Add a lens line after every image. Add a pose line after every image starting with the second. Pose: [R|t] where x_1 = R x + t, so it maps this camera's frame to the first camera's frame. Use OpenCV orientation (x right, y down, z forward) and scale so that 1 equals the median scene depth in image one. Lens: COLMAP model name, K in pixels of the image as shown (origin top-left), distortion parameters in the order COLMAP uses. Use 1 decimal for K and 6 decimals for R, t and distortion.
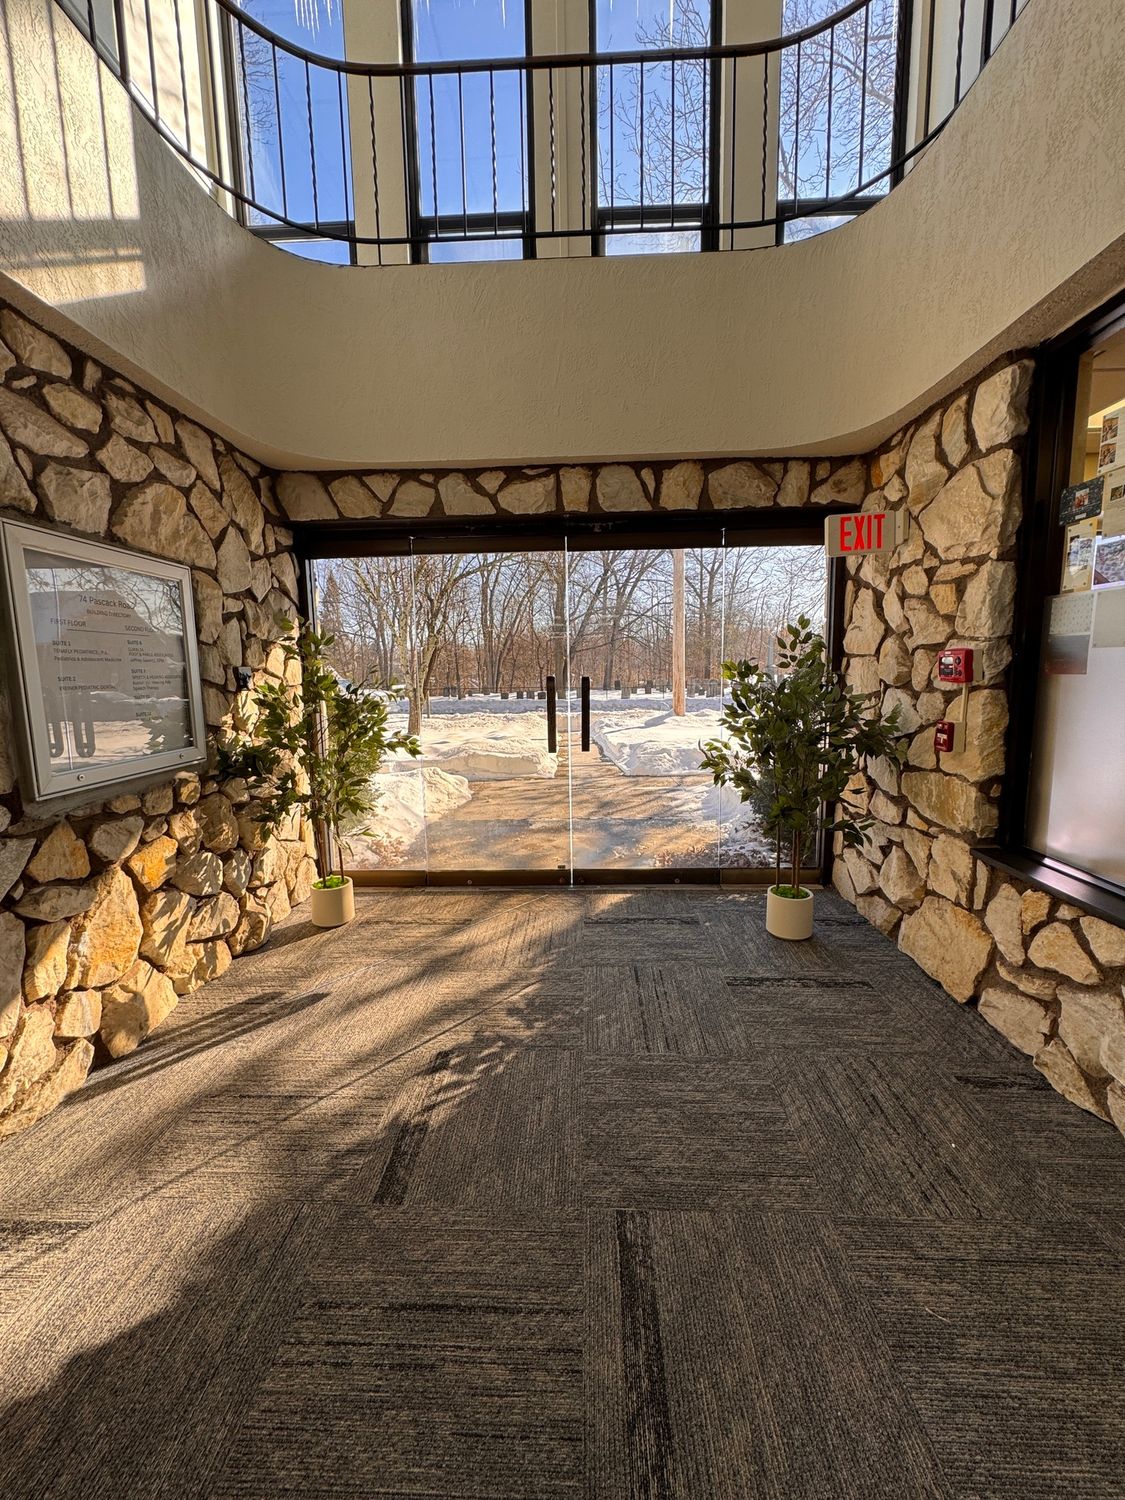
lens RADIAL K [[596.1, 0, 562.5], [0, 596.1, 750.0], [0, 0, 1]] dist [0.001369, 0.000078]
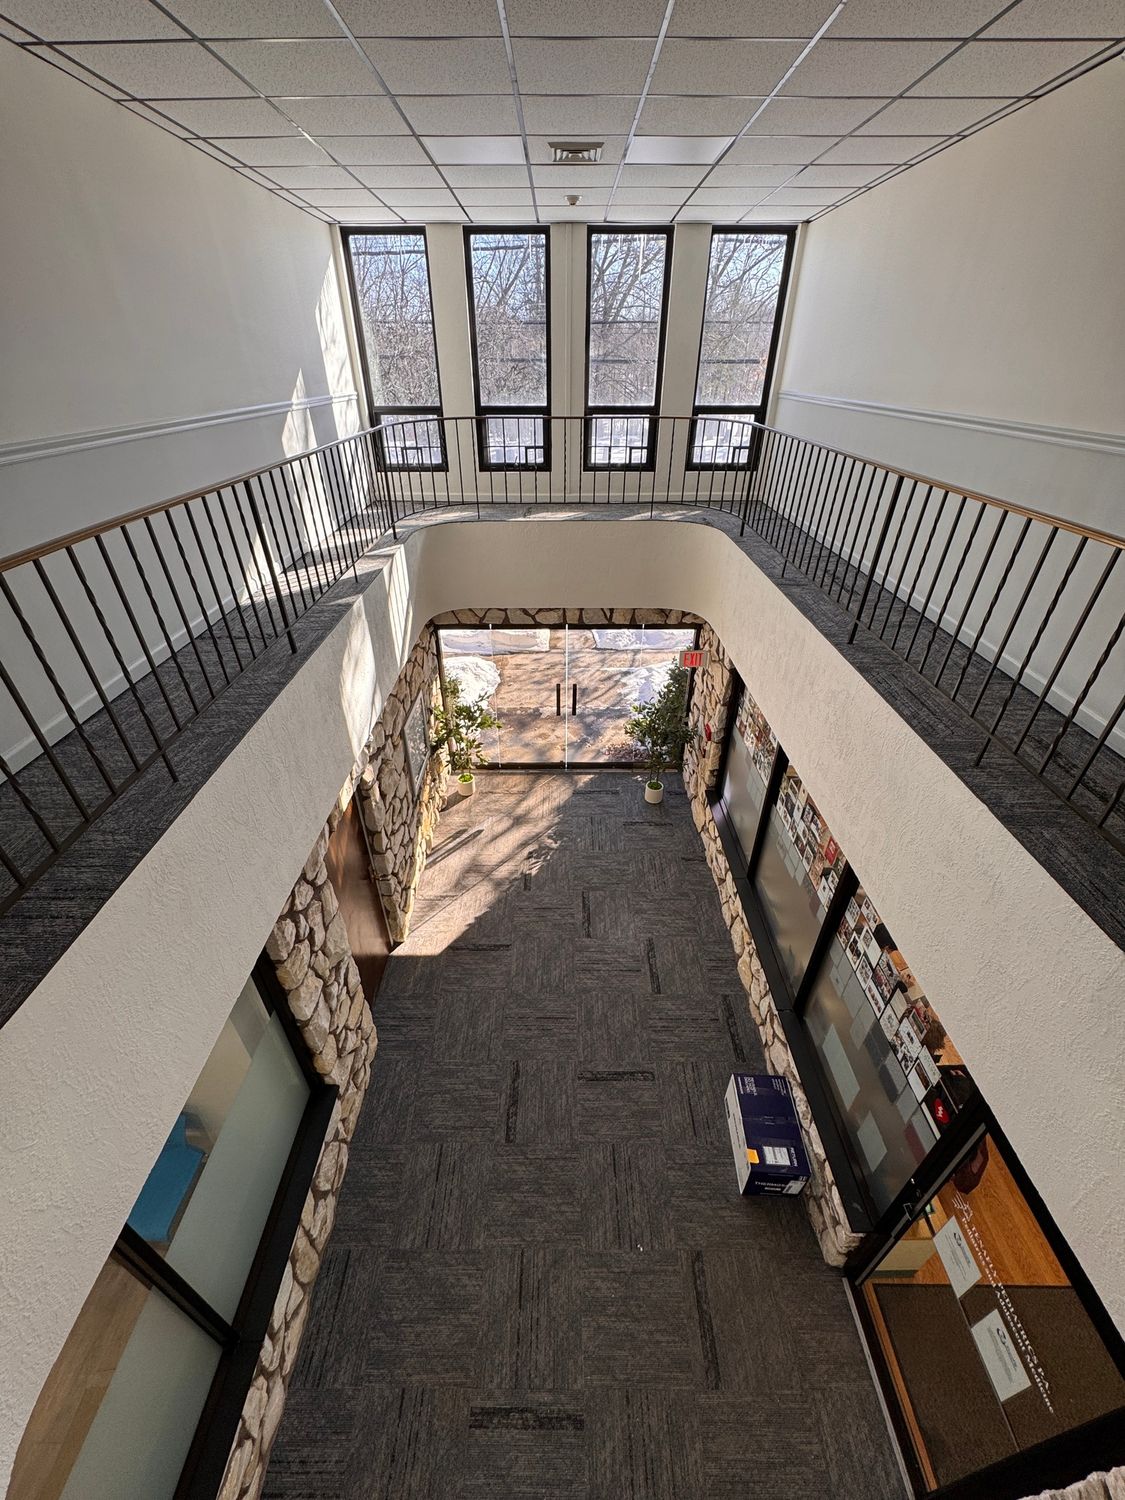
lens RADIAL K [[596.1, 0, 562.5], [0, 596.1, 750.0], [0, 0, 1]] dist [0.001369, 0.000078]
pose [[0.999180, -0.001865, 0.040441, -0.128537], [-0.015775, 0.902040, 0.431364, -1.164041], [-0.037284, -0.431648, 0.901271, -1.413637]]
